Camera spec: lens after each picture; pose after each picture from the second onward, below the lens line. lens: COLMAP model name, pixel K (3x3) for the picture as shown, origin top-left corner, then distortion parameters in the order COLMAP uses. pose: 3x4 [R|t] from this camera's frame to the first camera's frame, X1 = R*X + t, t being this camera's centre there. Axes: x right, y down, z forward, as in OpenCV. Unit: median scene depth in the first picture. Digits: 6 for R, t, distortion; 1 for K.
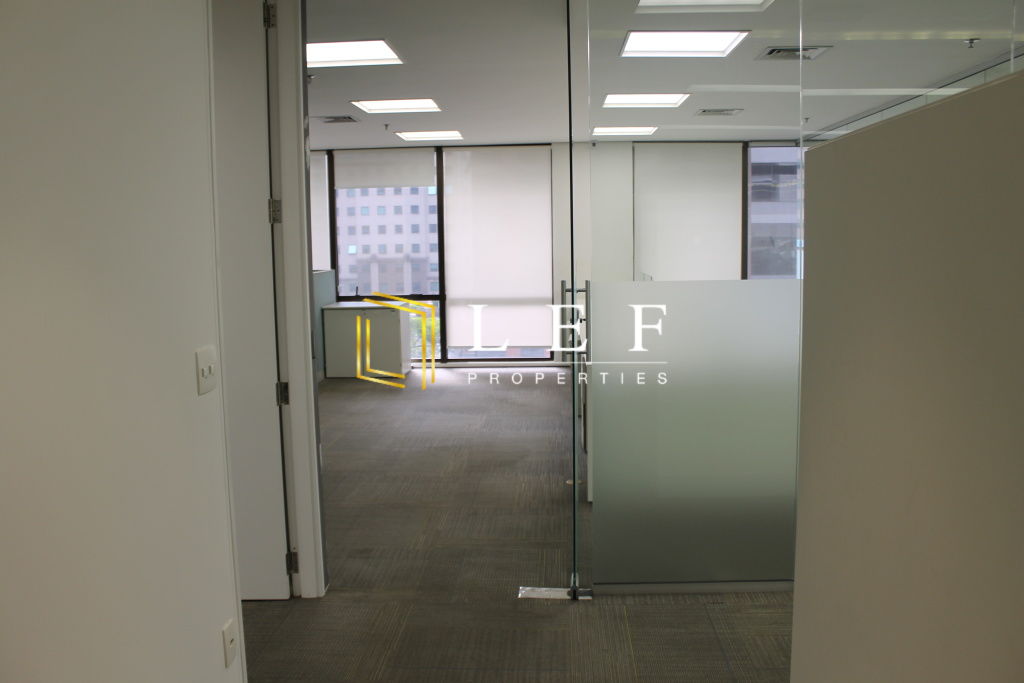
lens RADIAL K [[890.2, 0, 516.6], [0, 890.2, 343.6], [0, 0, 1]] dist [-0.149097, 0.122650]
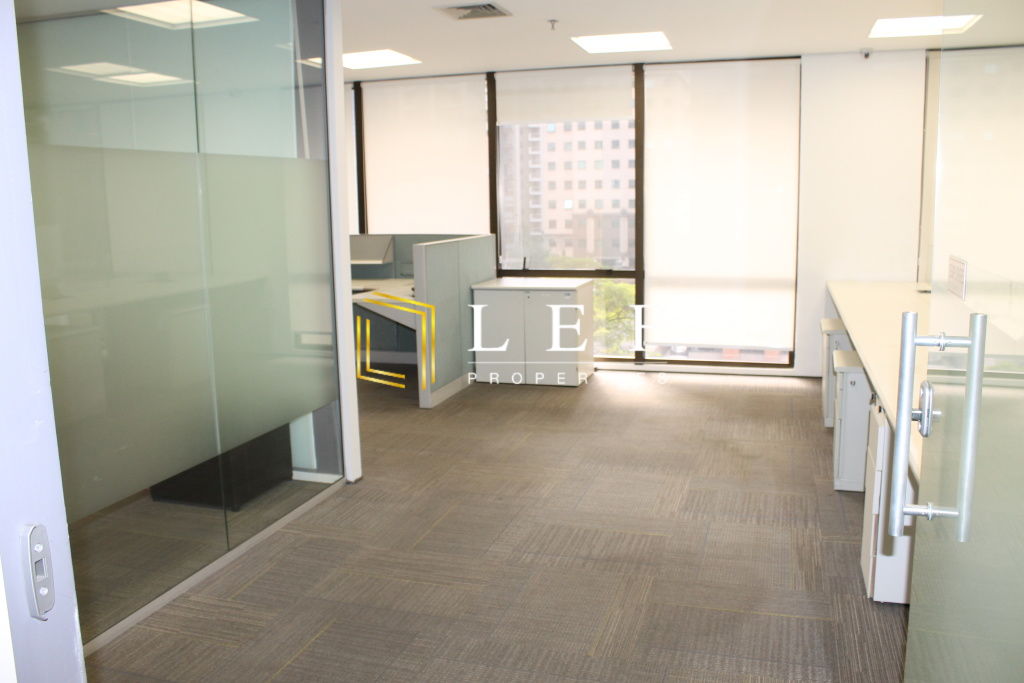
lens RADIAL K [[890.2, 0, 507.5], [0, 890.2, 339.8], [0, 0, 1]] dist [-0.149097, 0.122650]
pose [[0.968279, 0.038049, -0.246959, -0.007447], [-0.026729, 0.998440, 0.049029, -0.032687], [0.248439, -0.040873, 0.967785, 0.281295]]
